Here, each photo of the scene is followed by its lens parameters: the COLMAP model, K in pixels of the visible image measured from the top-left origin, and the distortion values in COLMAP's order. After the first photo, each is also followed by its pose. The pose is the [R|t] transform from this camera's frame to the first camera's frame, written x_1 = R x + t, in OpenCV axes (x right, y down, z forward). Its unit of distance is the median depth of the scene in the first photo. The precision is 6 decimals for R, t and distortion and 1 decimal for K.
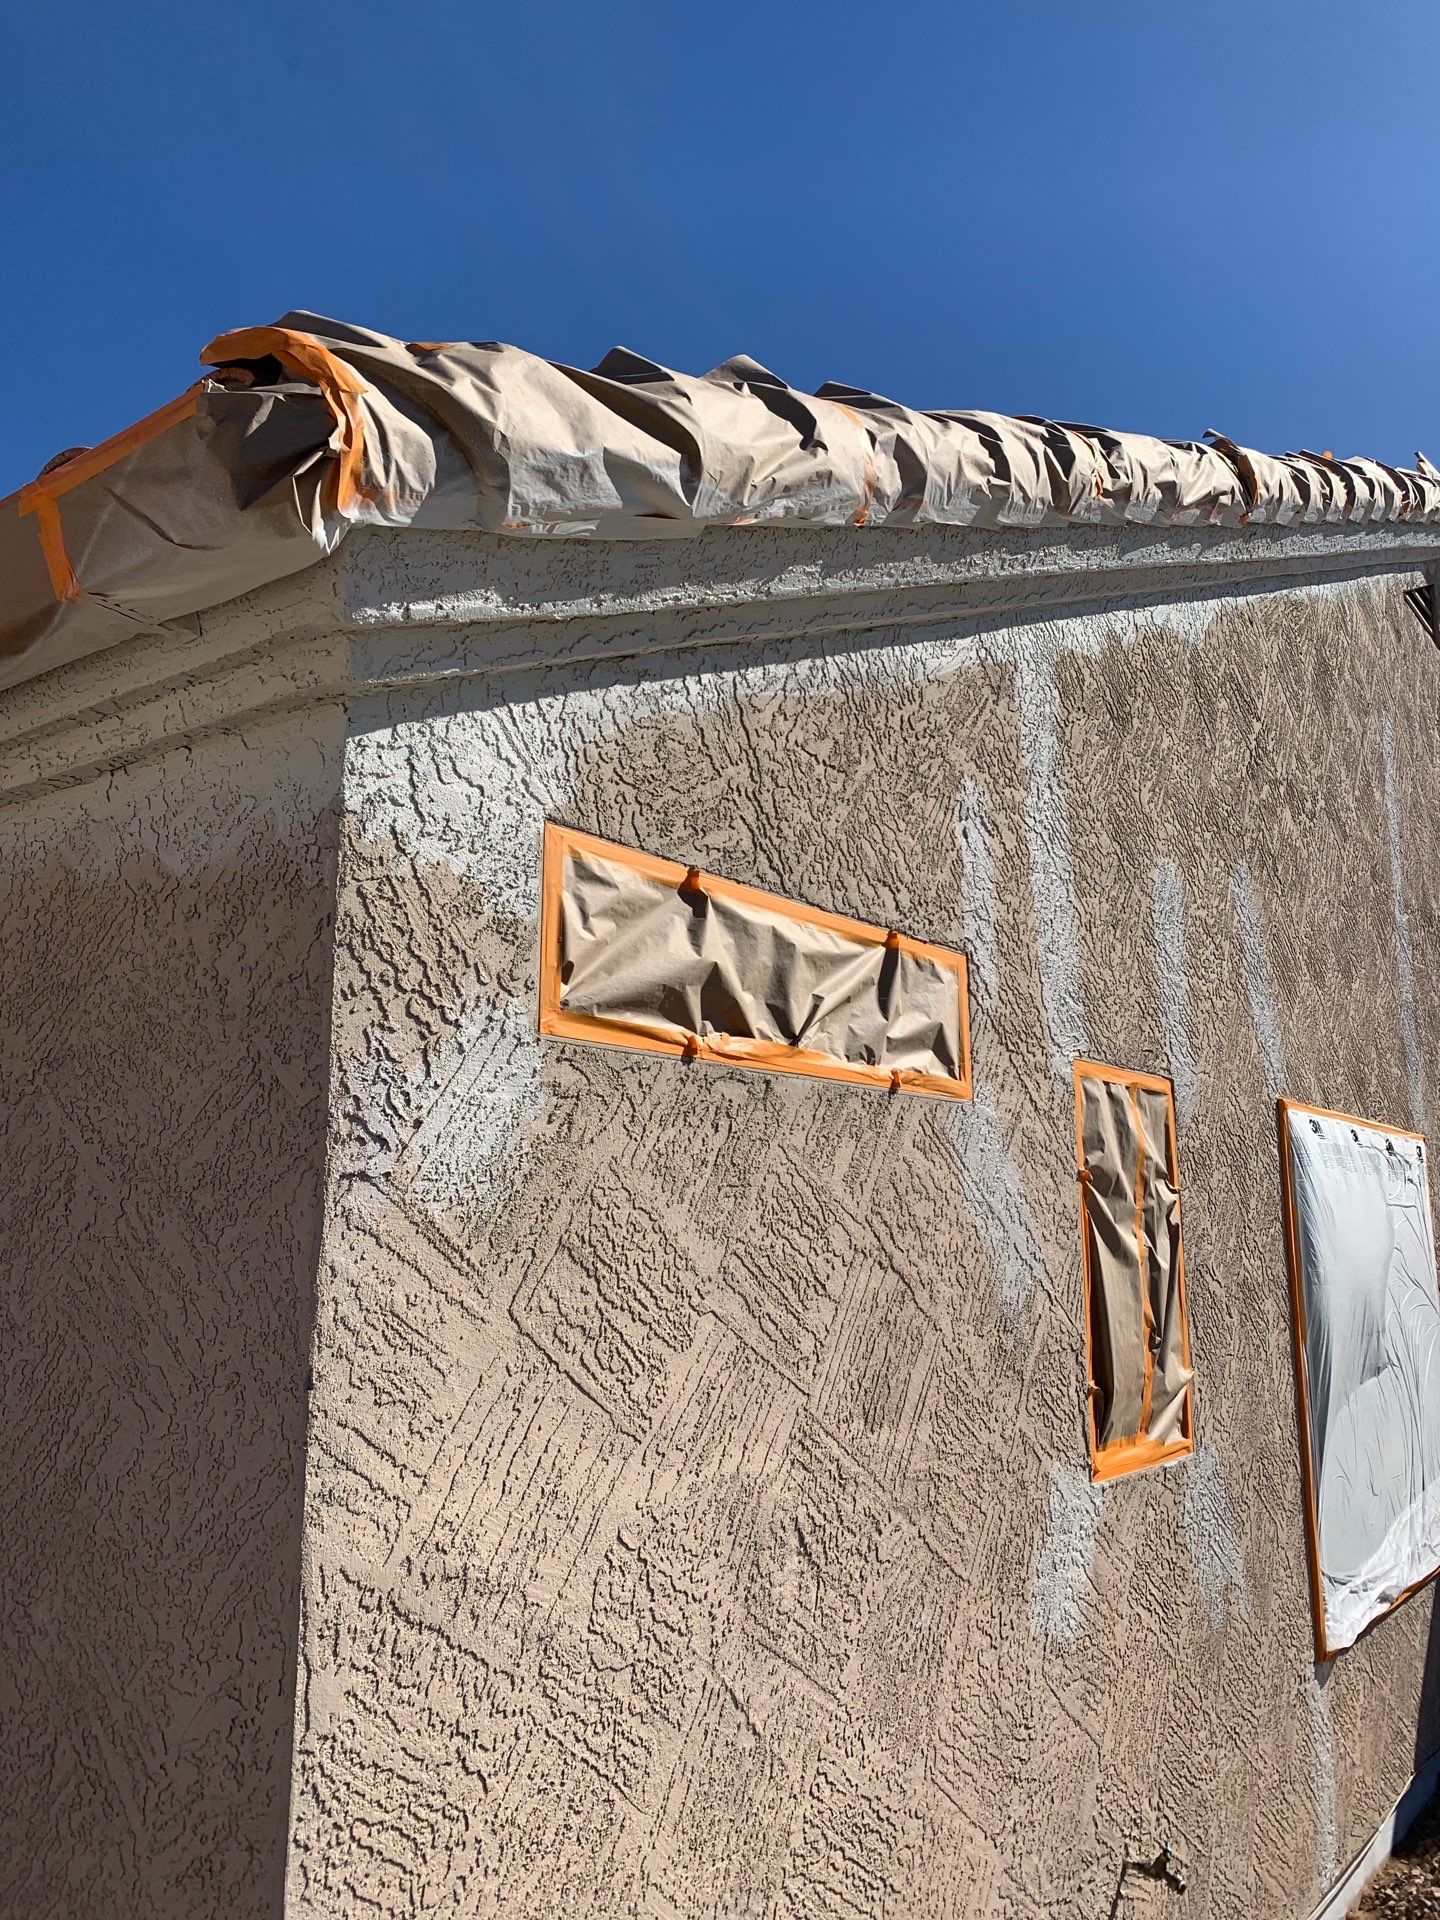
lens RADIAL K [[1496.0, 0, 720.0], [0, 1496.0, 960.0], [0, 0, 1]] dist [0.024944, -0.025190]
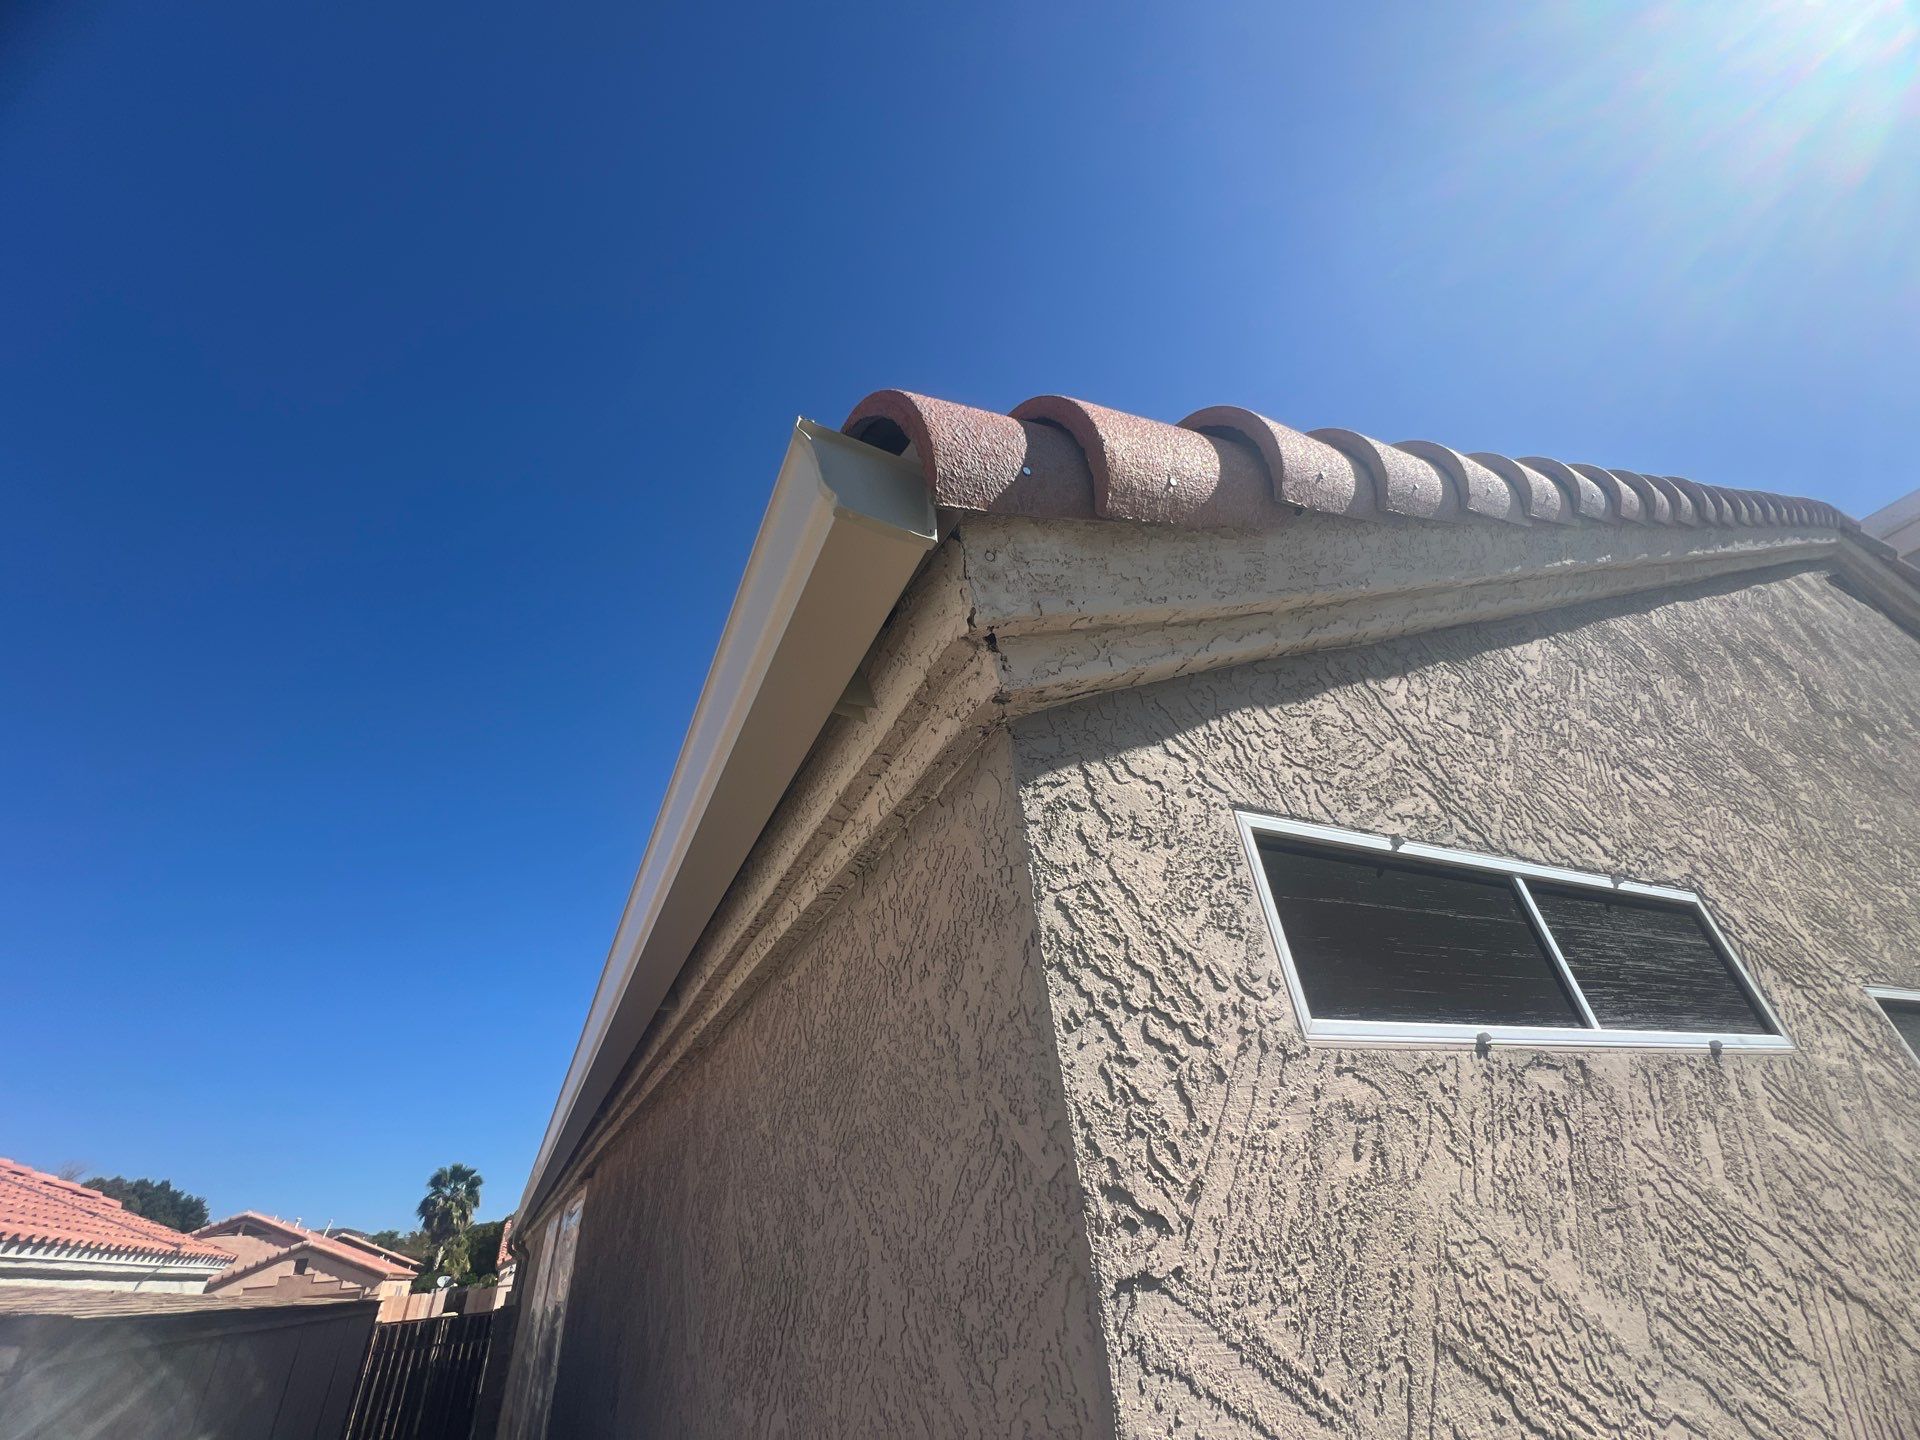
lens RADIAL K [[759.1, 0, 948.5], [0, 759.1, 717.8], [0, 0, 1]] dist [0.007932, -0.004387]
pose [[0.888592, -0.313519, -0.334830, -0.107024], [0.162029, 0.897435, -0.410312, 0.031522], [0.429129, 0.310348, 0.848253, 0.528921]]
